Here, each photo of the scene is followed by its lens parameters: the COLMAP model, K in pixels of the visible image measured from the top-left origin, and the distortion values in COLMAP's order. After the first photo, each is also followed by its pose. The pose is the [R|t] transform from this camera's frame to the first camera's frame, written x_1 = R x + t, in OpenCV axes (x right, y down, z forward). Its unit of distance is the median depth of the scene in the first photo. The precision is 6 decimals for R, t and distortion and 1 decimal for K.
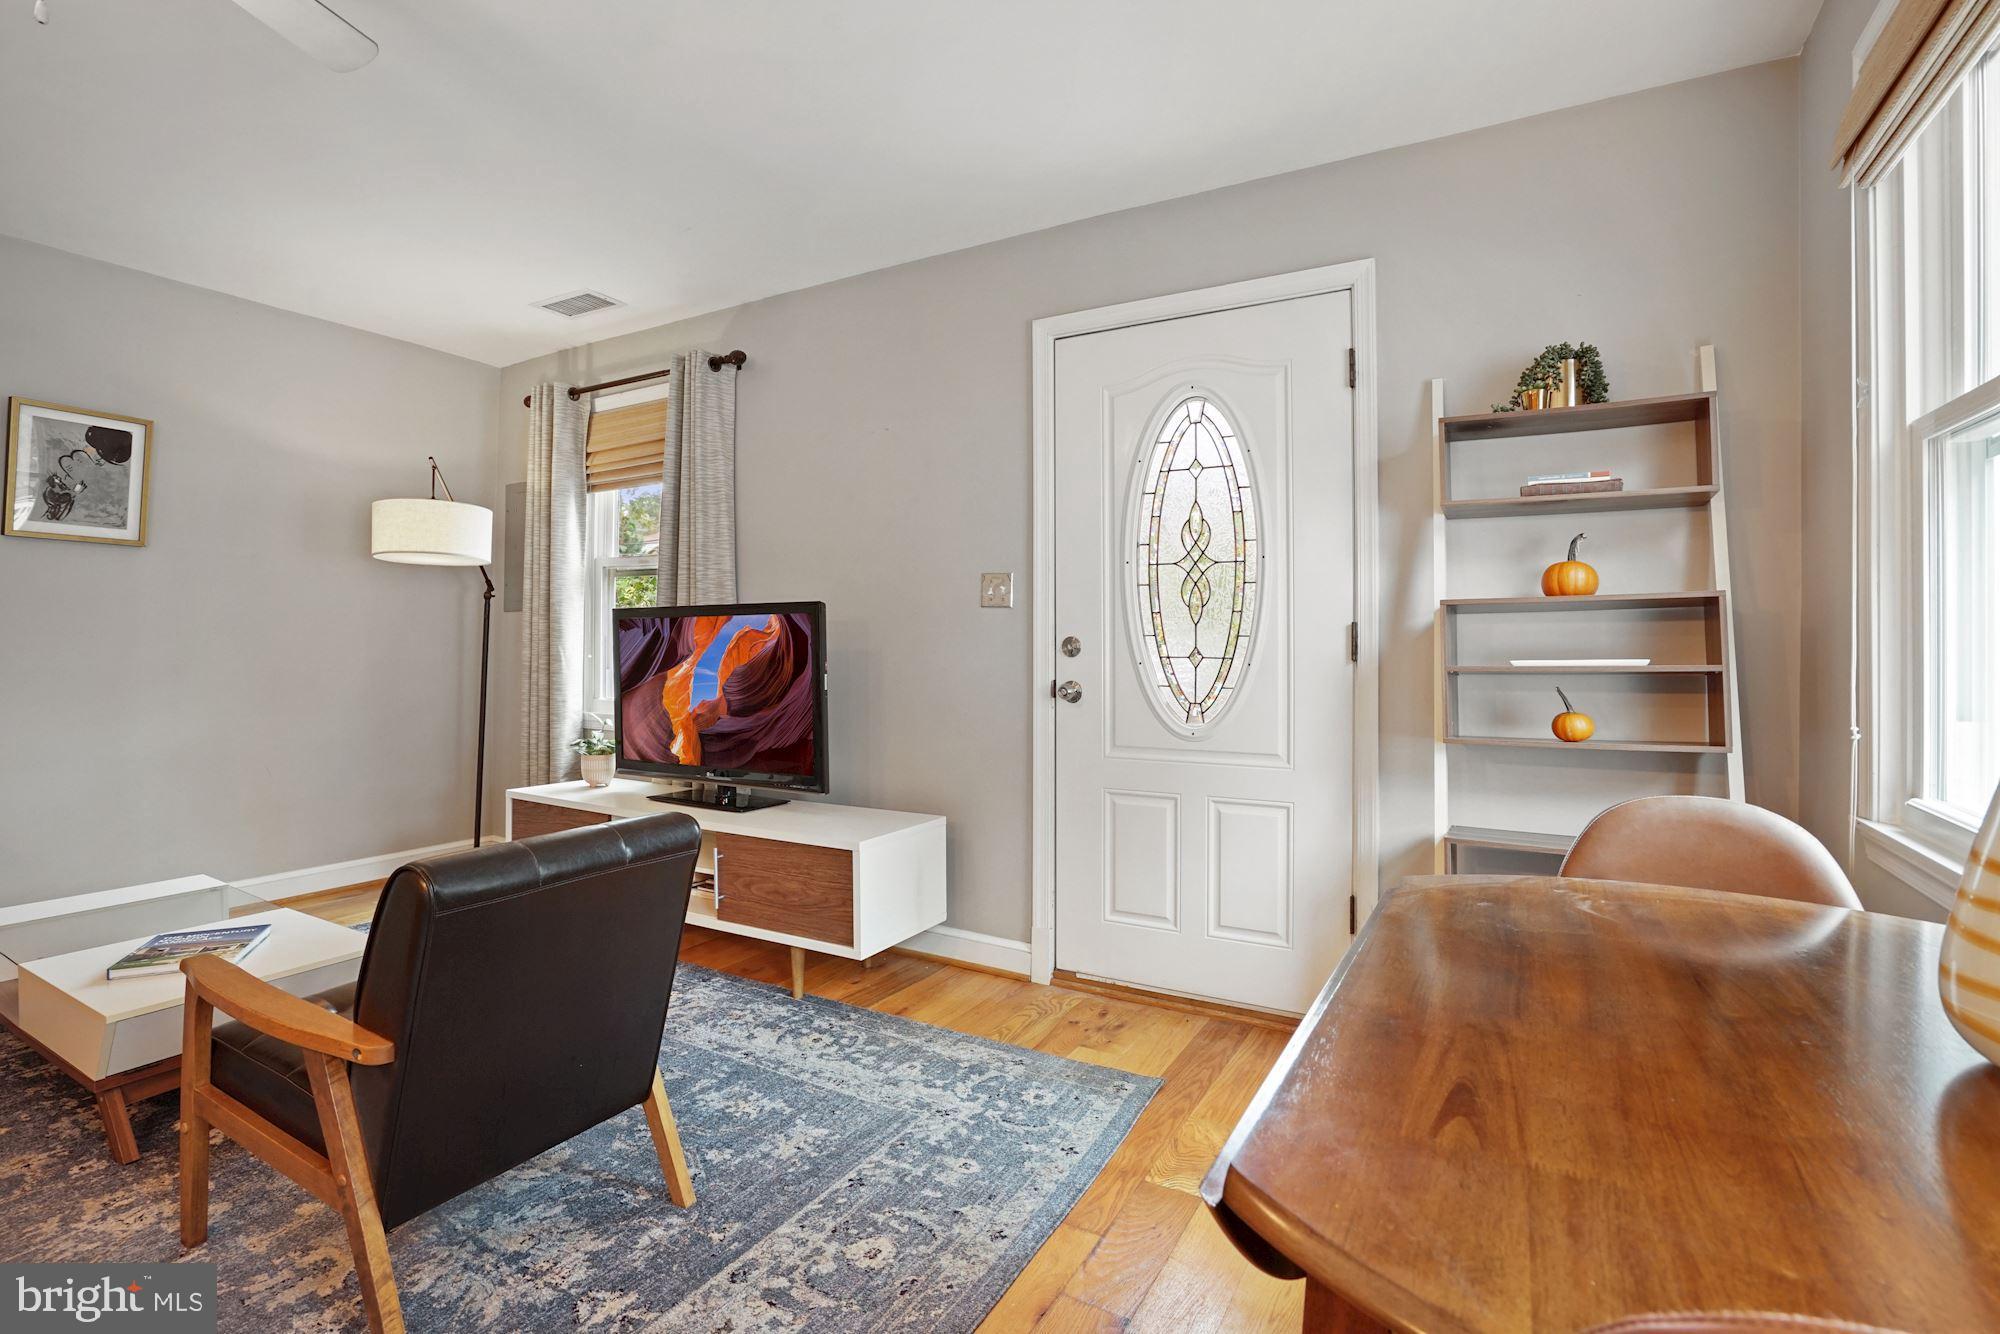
lens RADIAL K [[937.2, 0, 996.3], [0, 937.2, 640.3], [0, 0, 1]] dist [-0.050412, 0.021702]
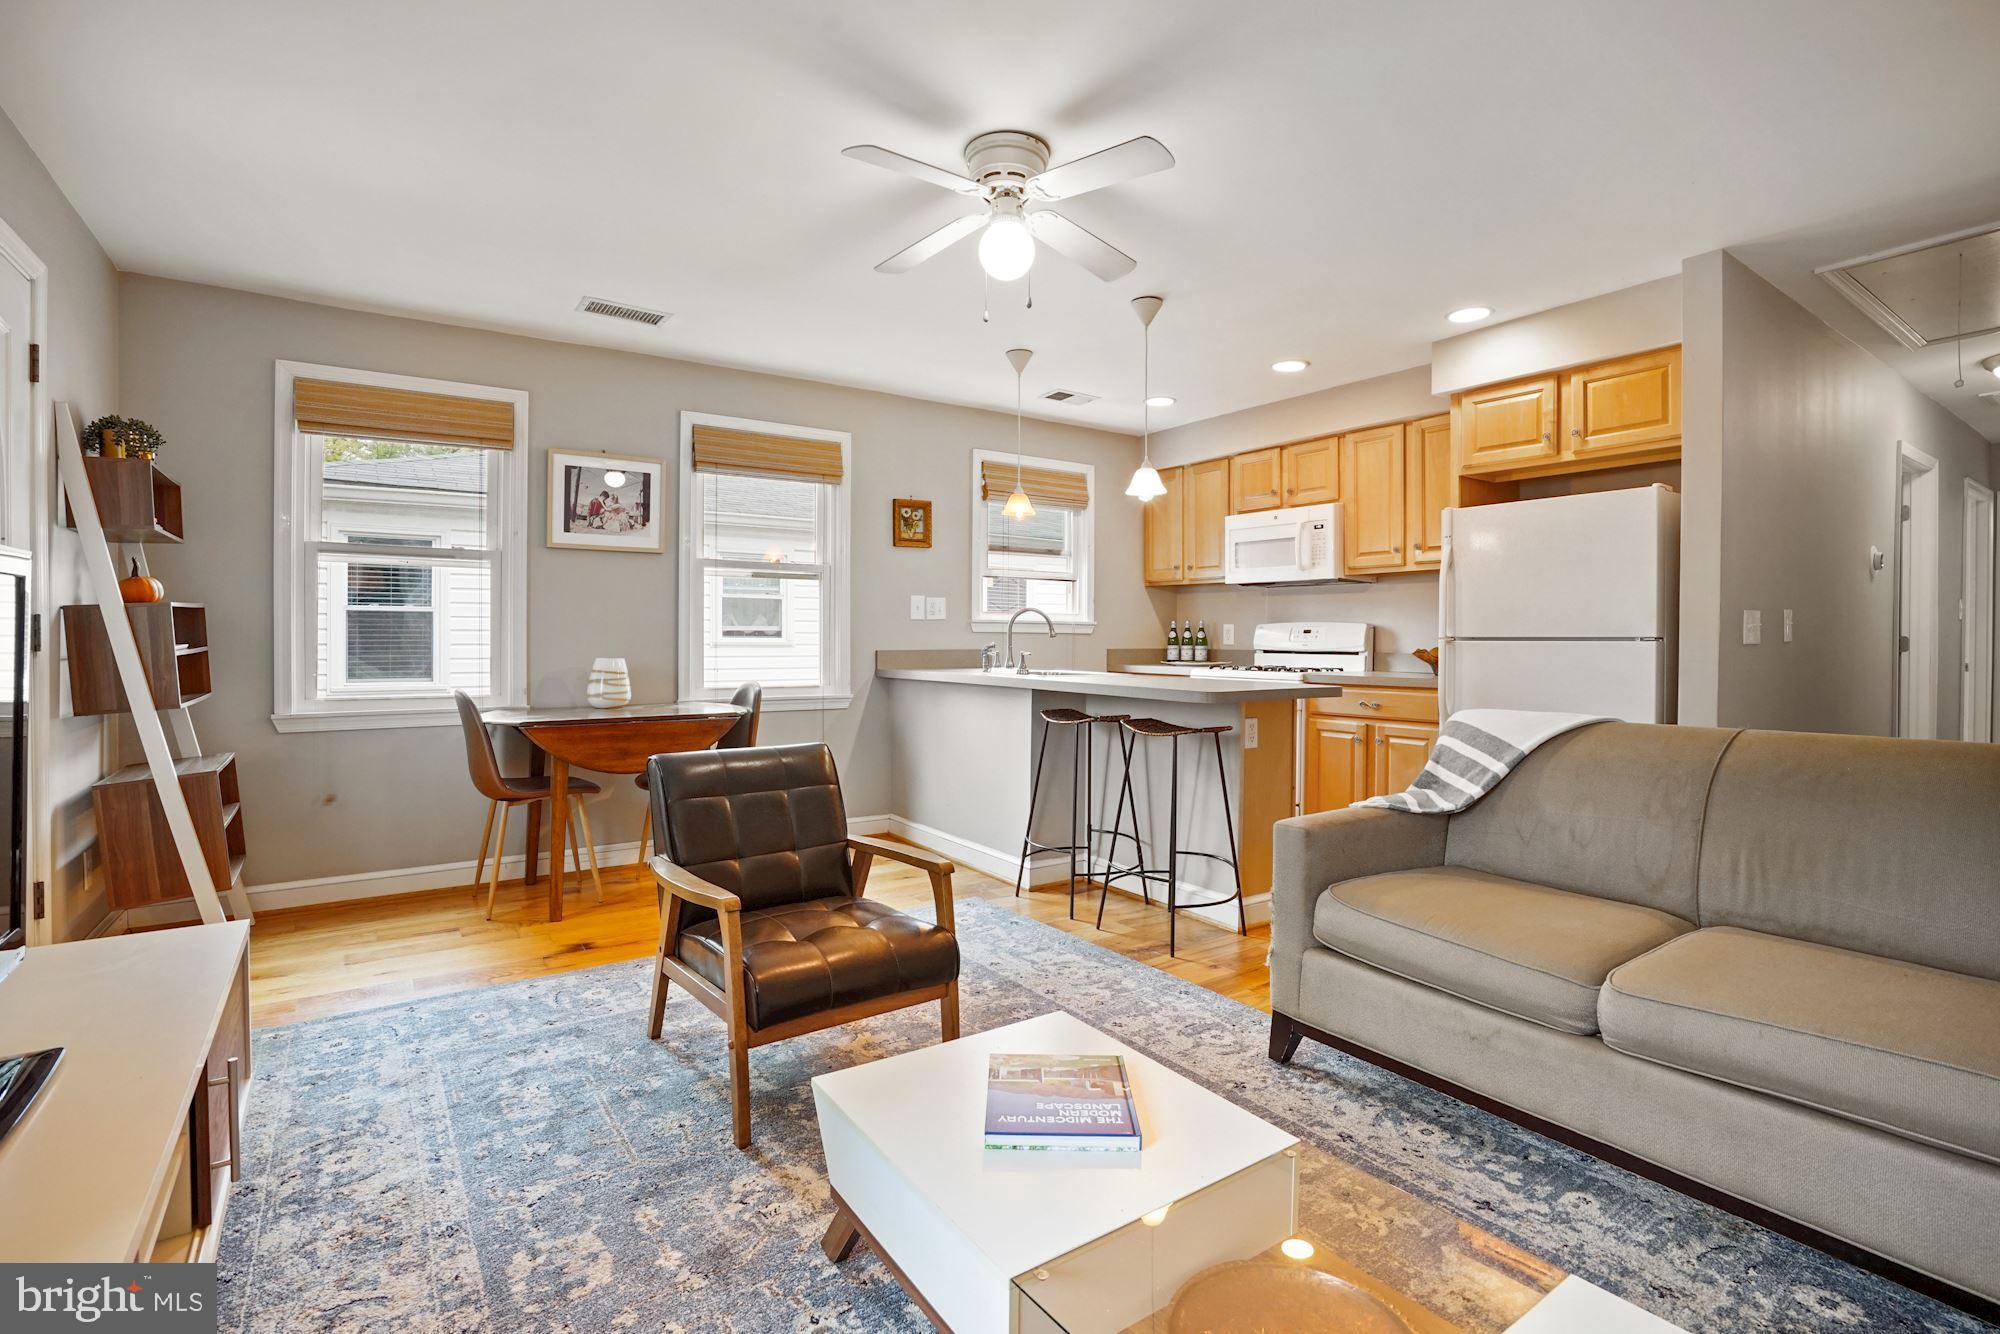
lens RADIAL K [[937.2, 0, 992.2], [0, 937.2, 650.4], [0, 0, 1]] dist [-0.050412, 0.021702]
pose [[-0.903351, -0.012951, 0.428706, -0.778765], [-0.009332, 0.999901, 0.010542, -0.000012], [-0.428800, 0.005523, -0.903382, 1.137528]]
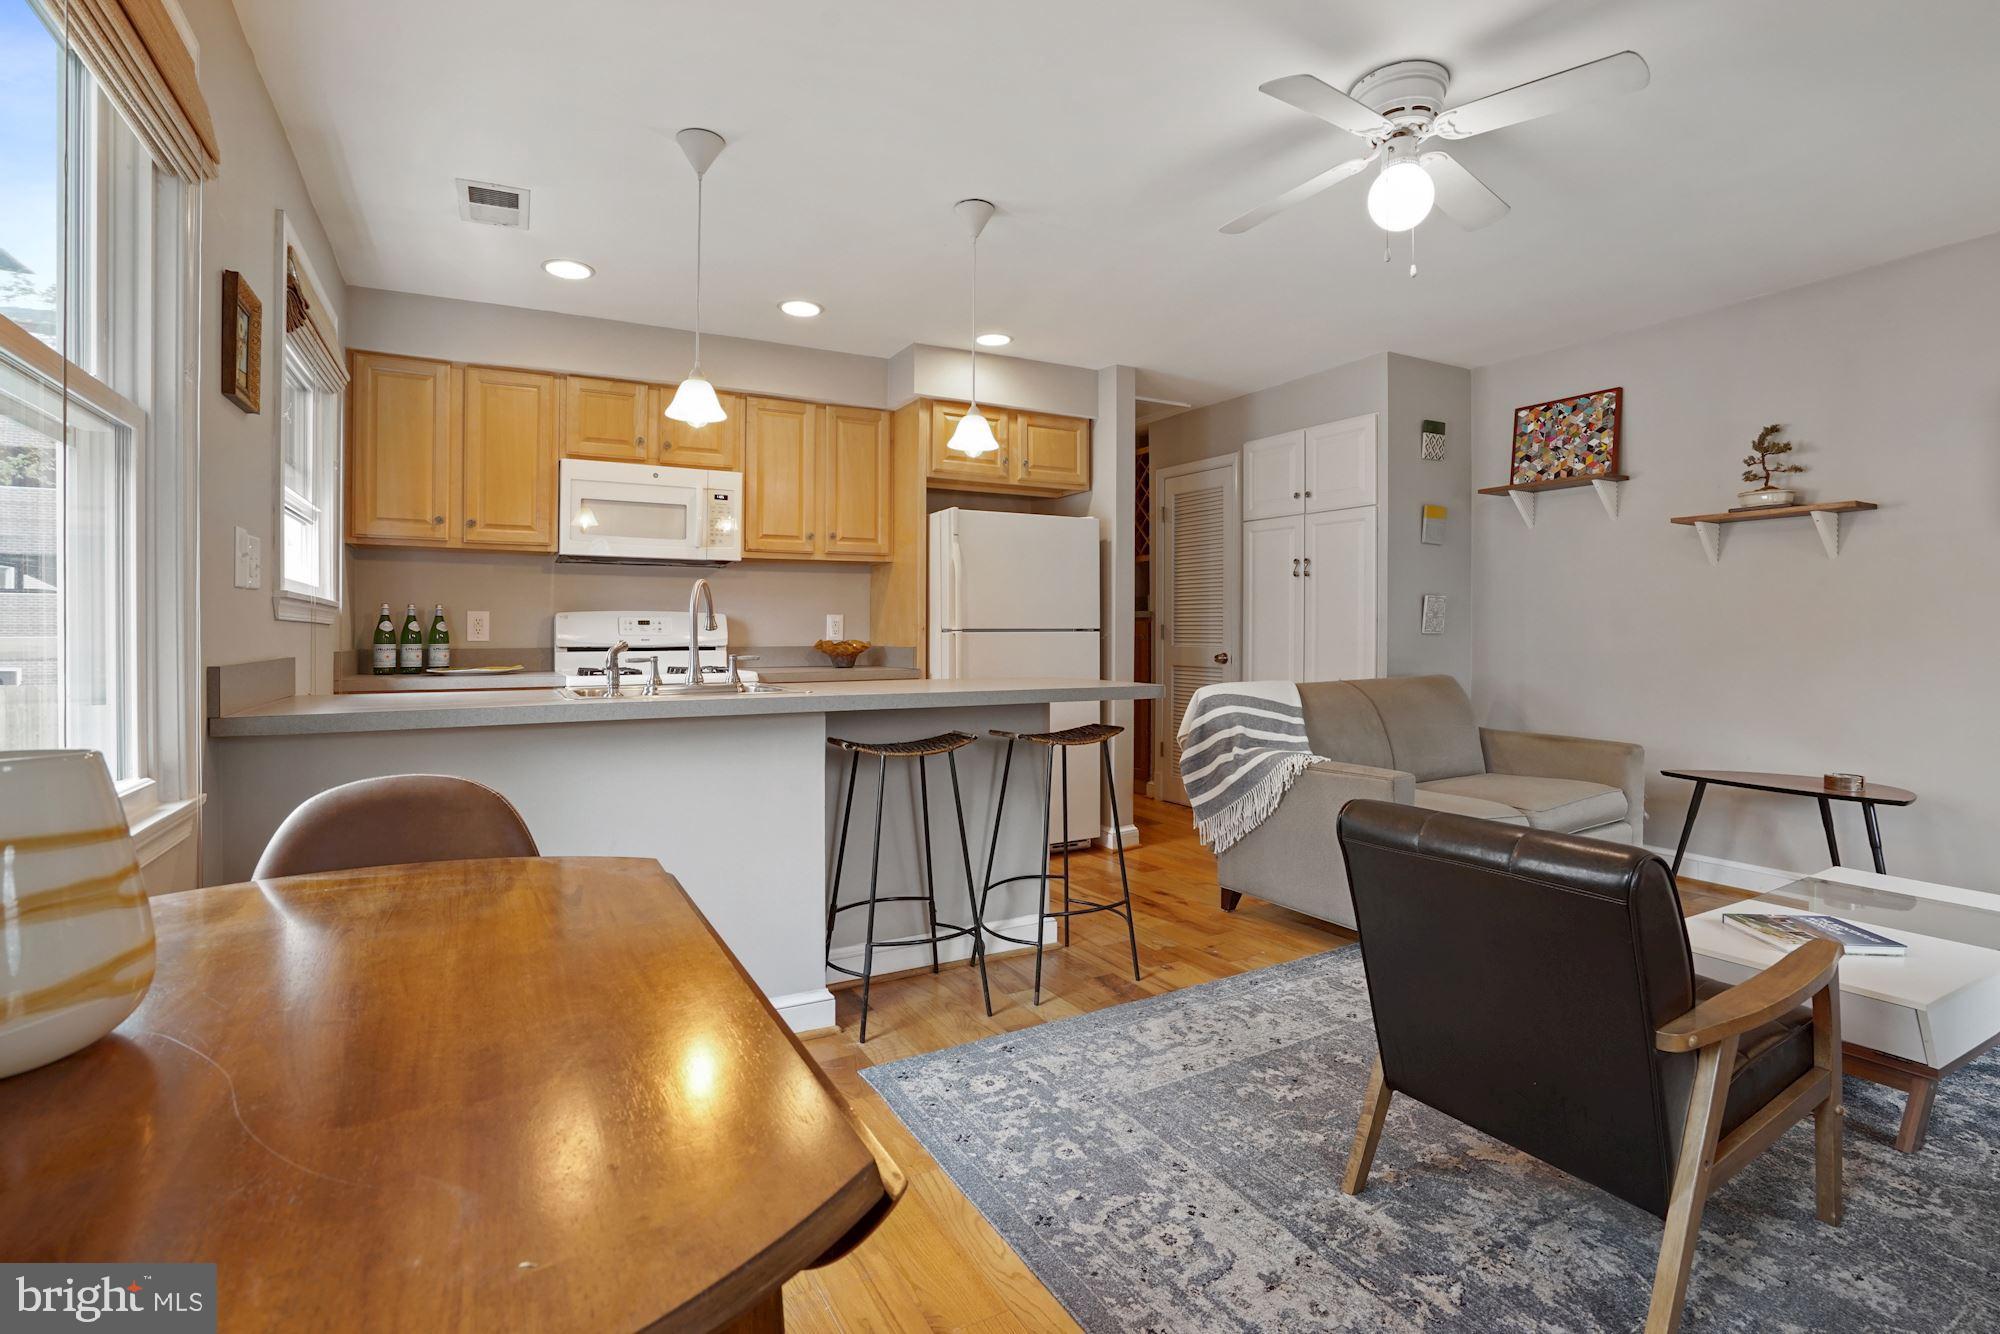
lens RADIAL K [[937.2, 0, 1019.8], [0, 937.2, 653.4], [0, 0, 1]] dist [-0.050412, 0.021702]
pose [[-0.494854, 0.016767, -0.868814, 0.306493], [0.005049, 0.999852, 0.016421, 0.002776], [0.868961, 0.003739, -0.494866, 0.506297]]
